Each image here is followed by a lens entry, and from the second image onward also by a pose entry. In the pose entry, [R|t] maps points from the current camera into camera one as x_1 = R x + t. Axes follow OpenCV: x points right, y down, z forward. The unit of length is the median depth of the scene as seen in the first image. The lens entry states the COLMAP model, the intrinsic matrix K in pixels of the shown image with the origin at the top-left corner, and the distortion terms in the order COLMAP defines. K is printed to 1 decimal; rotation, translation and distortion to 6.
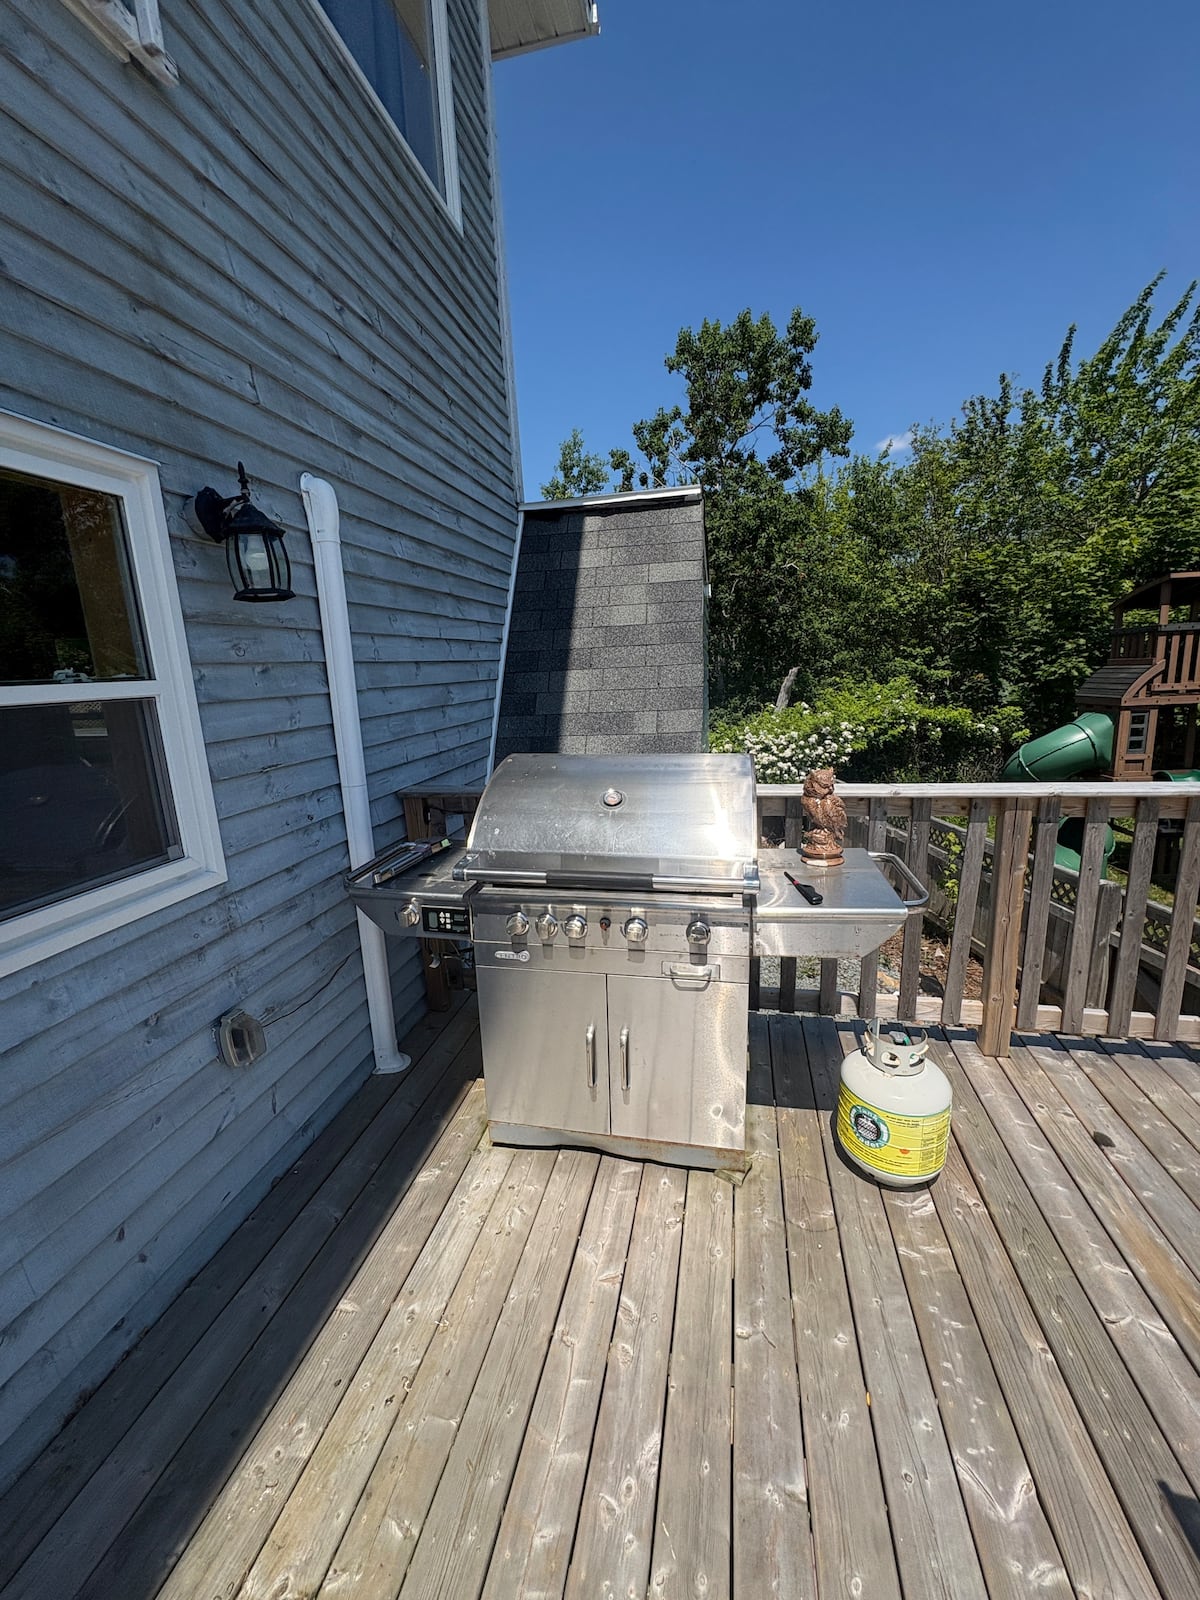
lens RADIAL K [[645.0, 0, 604.6], [0, 645.0, 798.3], [0, 0, 1]] dist [-0.004166, -0.000187]
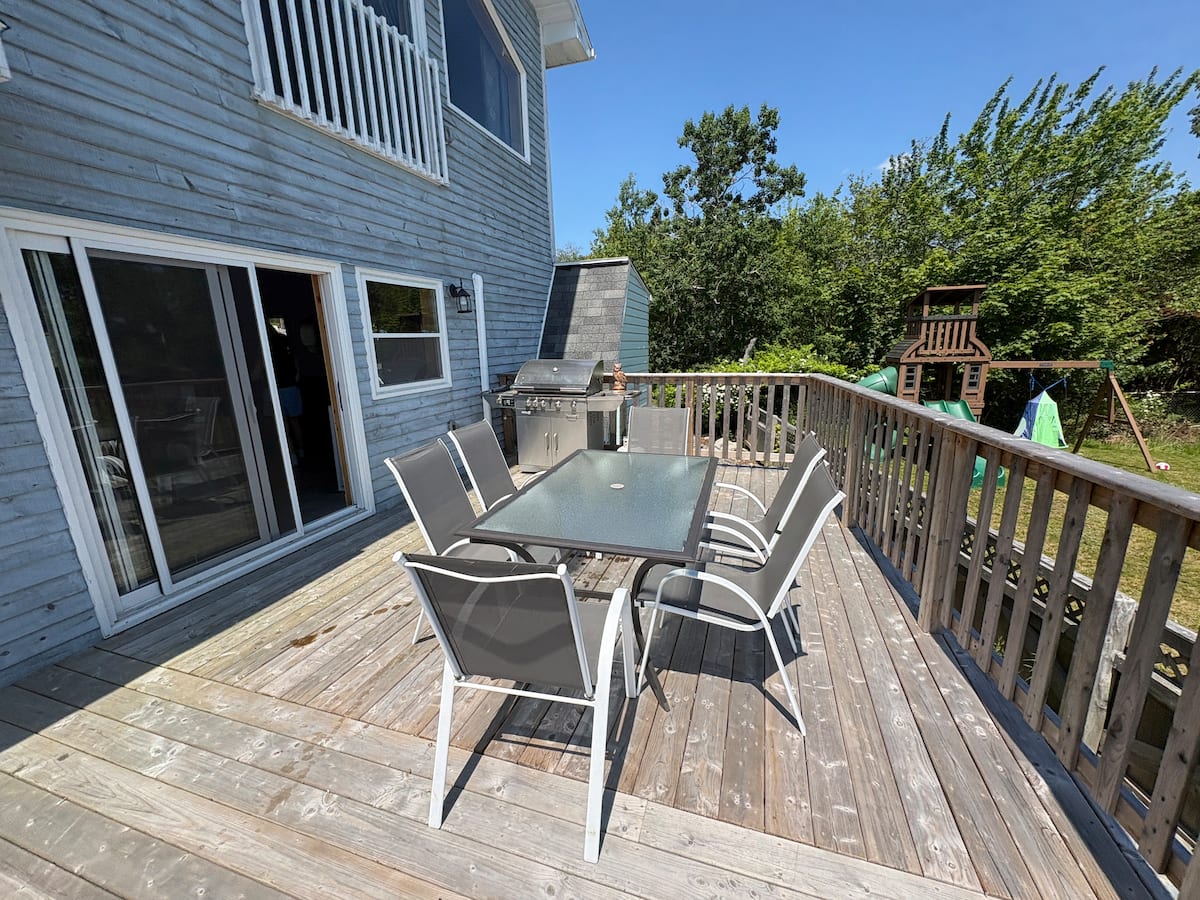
lens RADIAL K [[483.7, 0, 601.3], [0, 483.7, 452.7], [0, 0, 1]] dist [-0.004166, -0.000187]
pose [[0.992483, 0.047330, -0.112862, 0.148455], [-0.043249, 0.998328, 0.038344, 0.087378], [0.114488, -0.033175, 0.992871, -0.412071]]
